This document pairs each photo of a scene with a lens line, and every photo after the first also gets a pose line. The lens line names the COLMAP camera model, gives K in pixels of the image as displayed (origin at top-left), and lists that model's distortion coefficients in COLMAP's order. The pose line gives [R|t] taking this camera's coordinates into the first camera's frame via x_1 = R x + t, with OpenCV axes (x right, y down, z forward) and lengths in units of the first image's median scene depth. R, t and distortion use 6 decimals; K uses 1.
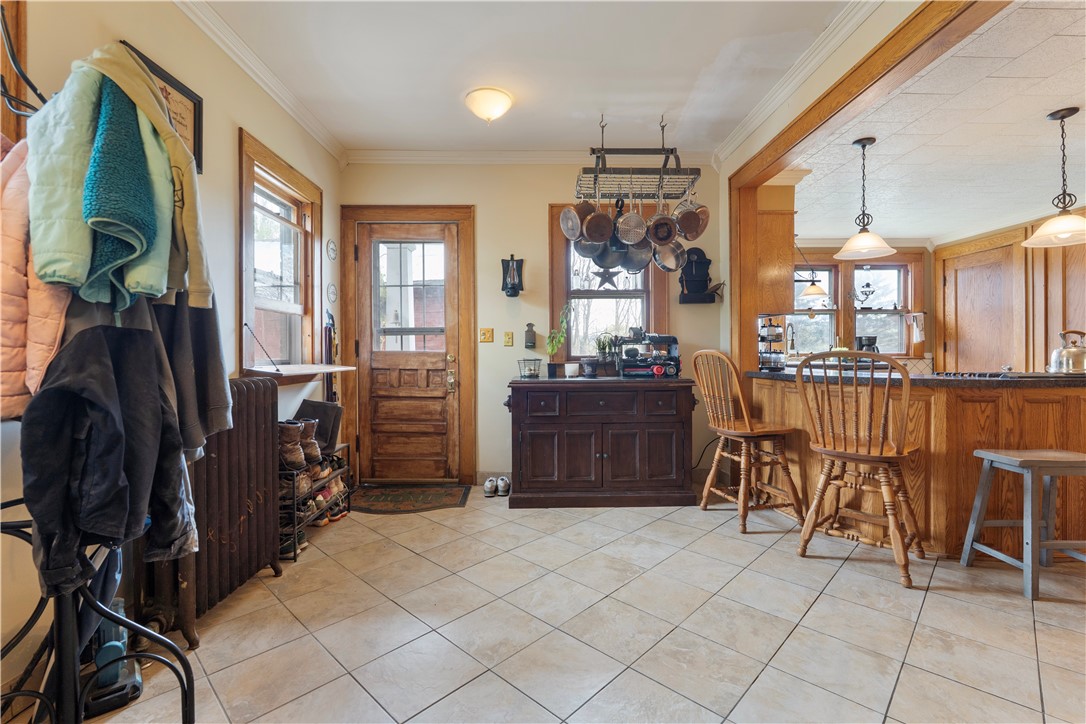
lens RADIAL K [[482.7, 0, 541.8], [0, 482.7, 352.5], [0, 0, 1]] dist [-0.000563, 0.000253]
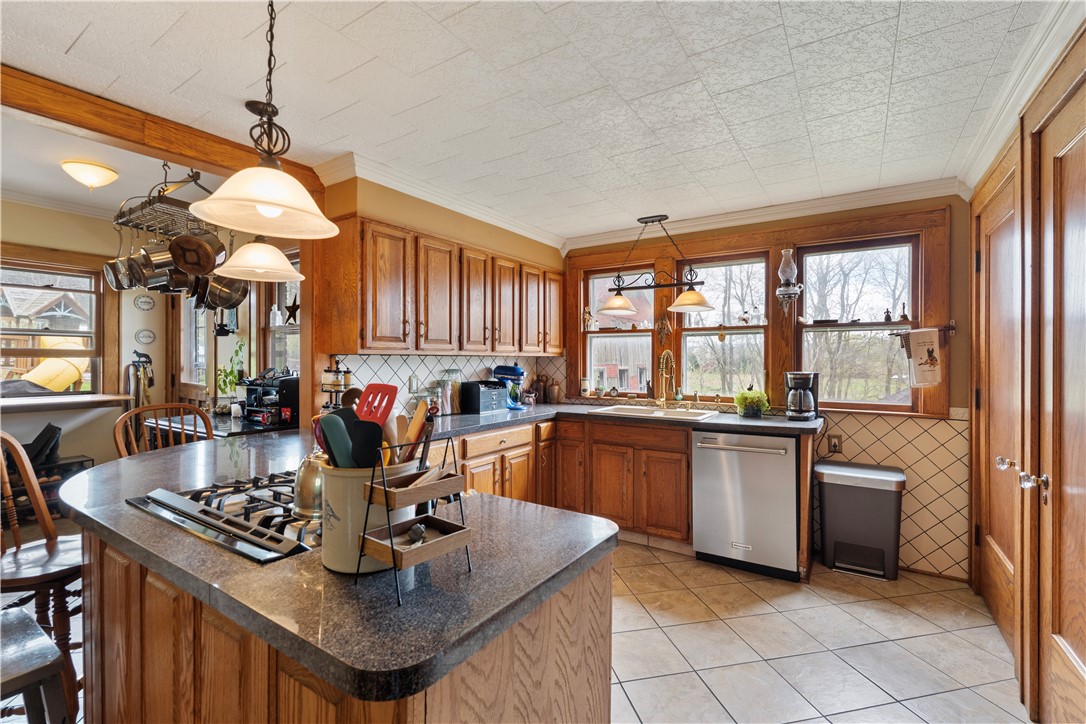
lens RADIAL K [[482.7, 0, 543.3], [0, 482.7, 359.8], [0, 0, 1]] dist [-0.000563, 0.000253]
pose [[0.825844, 0.008319, -0.563837, 1.076501], [-0.004900, 0.999959, 0.007576, -0.073676], [0.563877, -0.003494, 0.825852, 0.517271]]
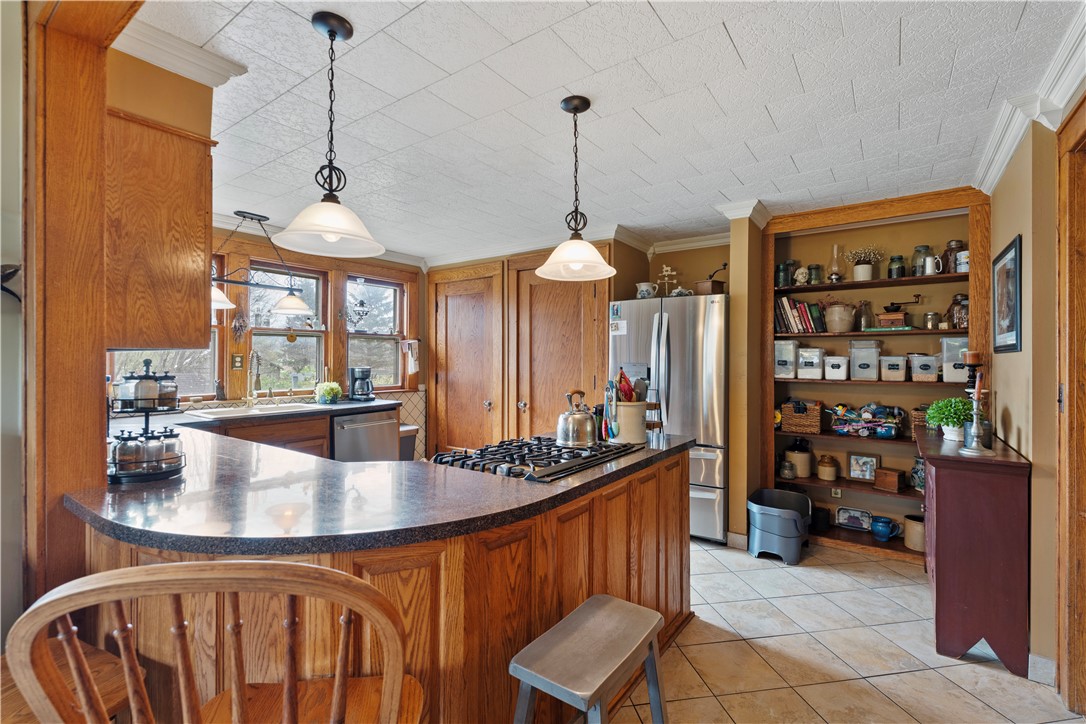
lens RADIAL K [[482.7, 0, 544.0], [0, 482.7, 360.8], [0, 0, 1]] dist [-0.000563, 0.000253]
pose [[0.596670, 0.002980, 0.802481, 0.308665], [-0.005682, 0.999984, 0.000511, -0.066420], [-0.802467, -0.004864, 0.596677, 0.404419]]
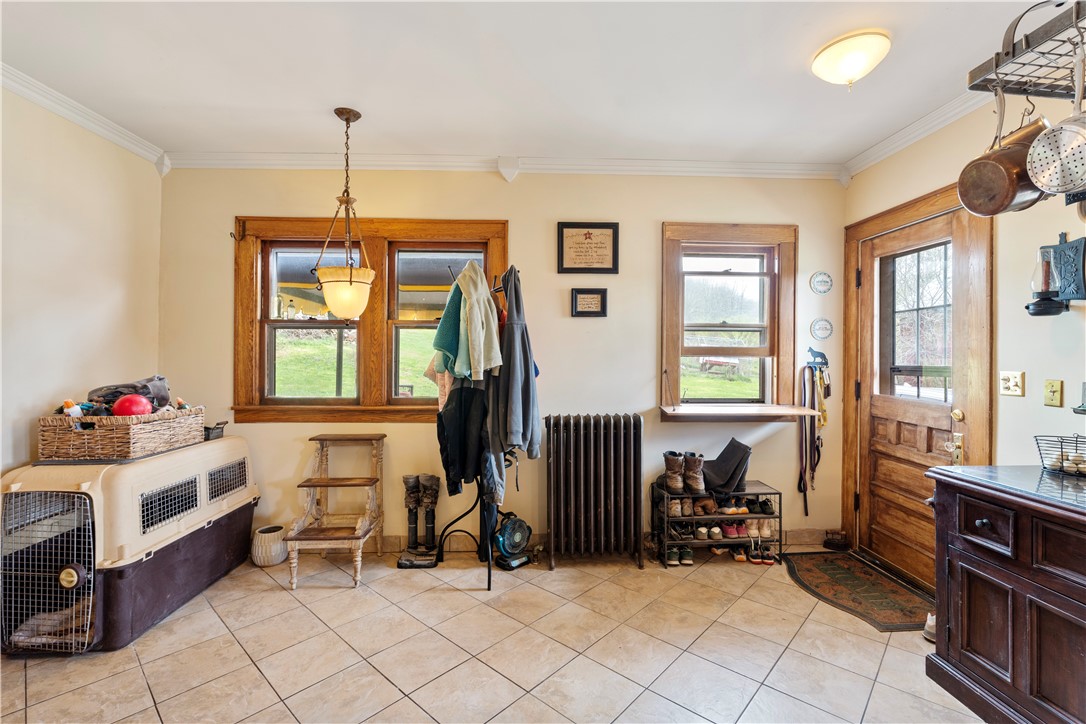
lens RADIAL K [[482.7, 0, 543.2], [0, 482.7, 356.6], [0, 0, 1]] dist [-0.000563, 0.000253]
pose [[0.031419, 0.005024, -0.999494, 0.447507], [-0.002475, 0.999985, 0.004949, -0.069755], [0.999503, 0.002319, 0.031431, 0.417054]]
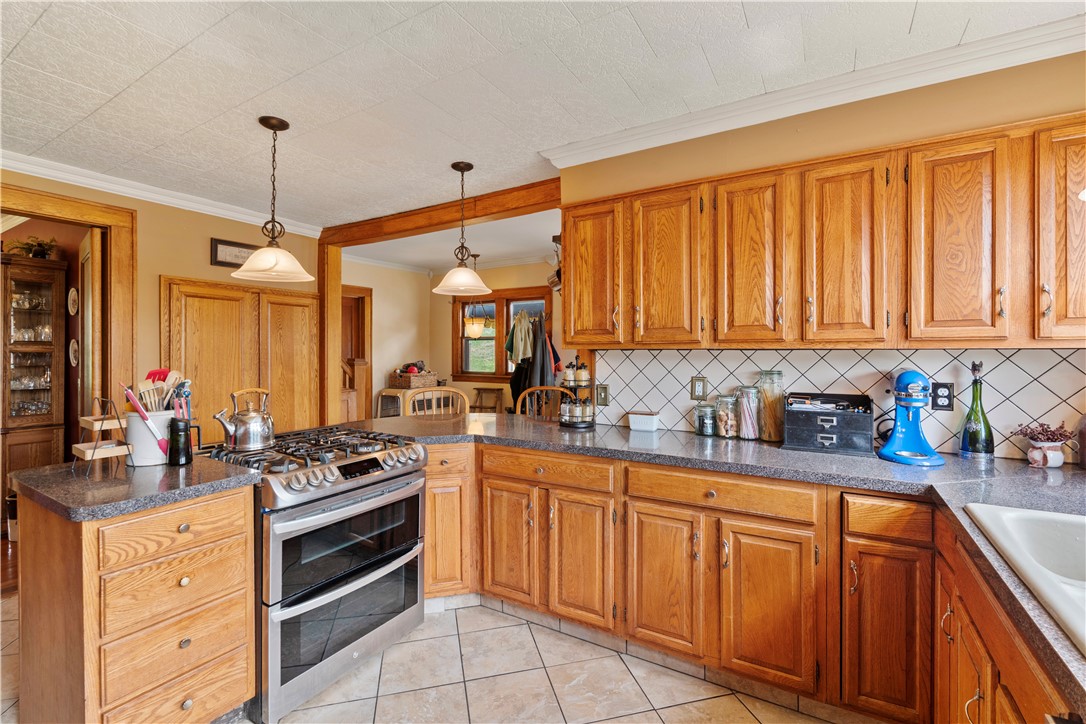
lens RADIAL K [[482.7, 0, 548.7], [0, 482.7, 355.3], [0, 0, 1]] dist [-0.000563, 0.000253]
pose [[-0.523606, 0.010191, -0.851899, 1.055460], [0.002936, 0.999944, 0.010157, -0.073671], [0.851955, 0.002817, -0.523607, 1.257830]]
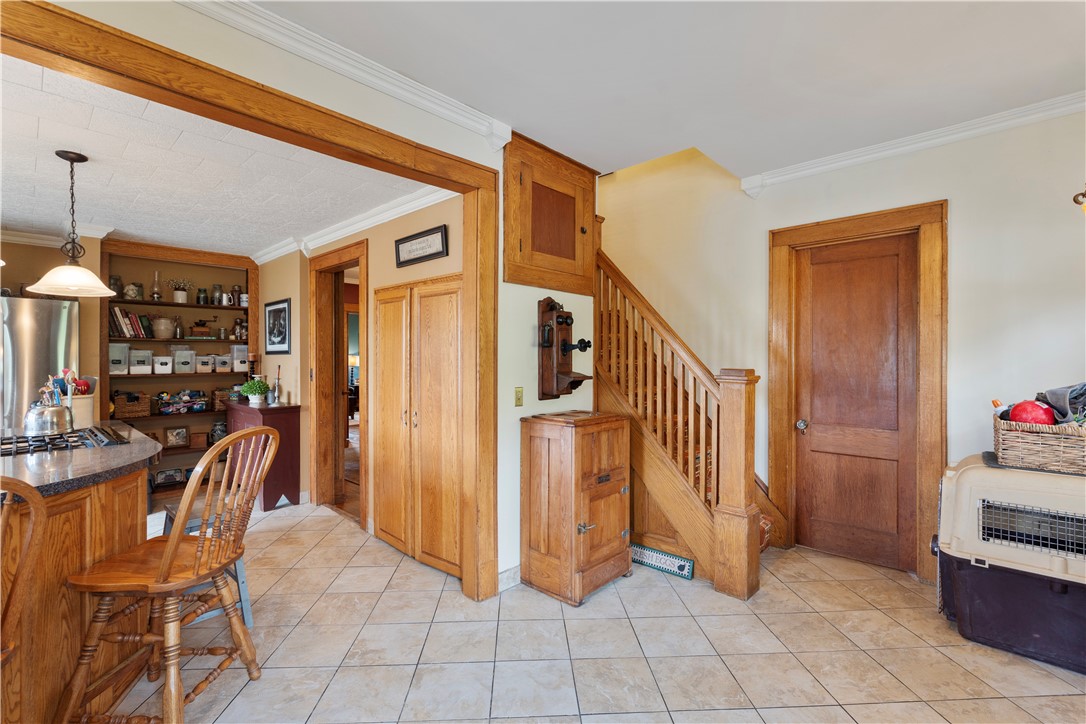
lens RADIAL K [[482.7, 0, 546.9], [0, 482.7, 356.3], [0, 0, 1]] dist [-0.000563, 0.000253]
pose [[-0.730473, 0.005433, 0.682920, -0.154808], [0.003731, 0.999985, -0.003965, -0.068973], [-0.682932, -0.000349, -0.730482, 0.720380]]
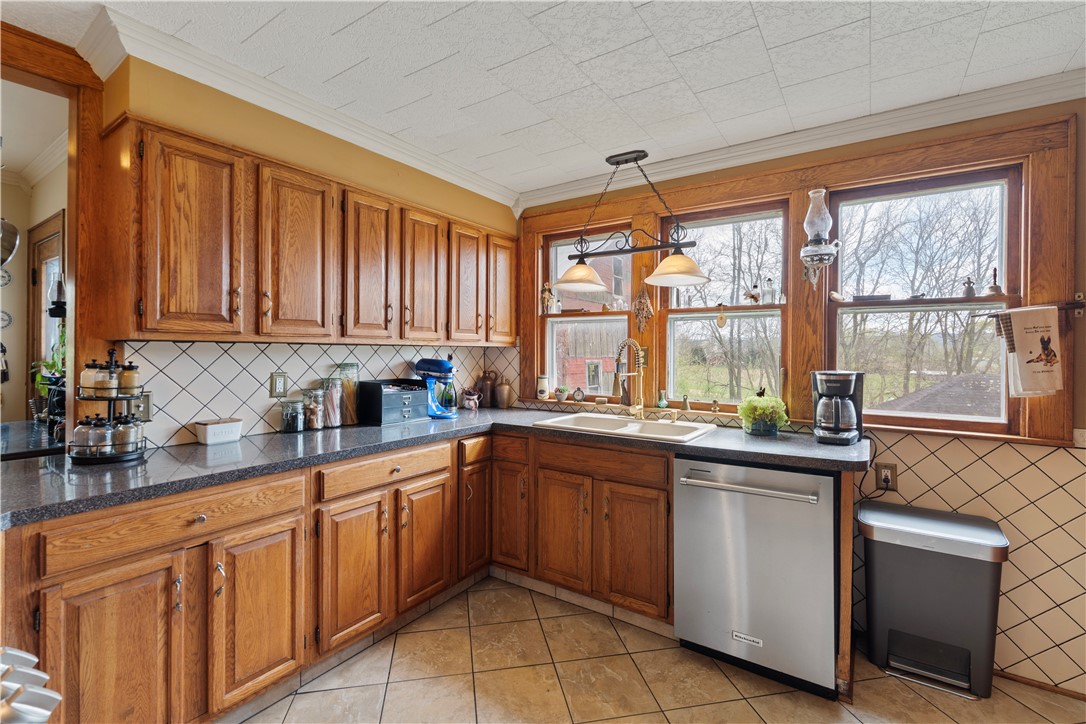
lens RADIAL K [[482.7, 0, 543.1], [0, 482.7, 350.9], [0, 0, 1]] dist [-0.000563, 0.000253]
pose [[0.816886, 0.012022, -0.576674, 1.020074], [-0.011234, 0.999925, 0.004931, -0.071465], [0.576690, 0.002450, 0.816960, 0.791915]]
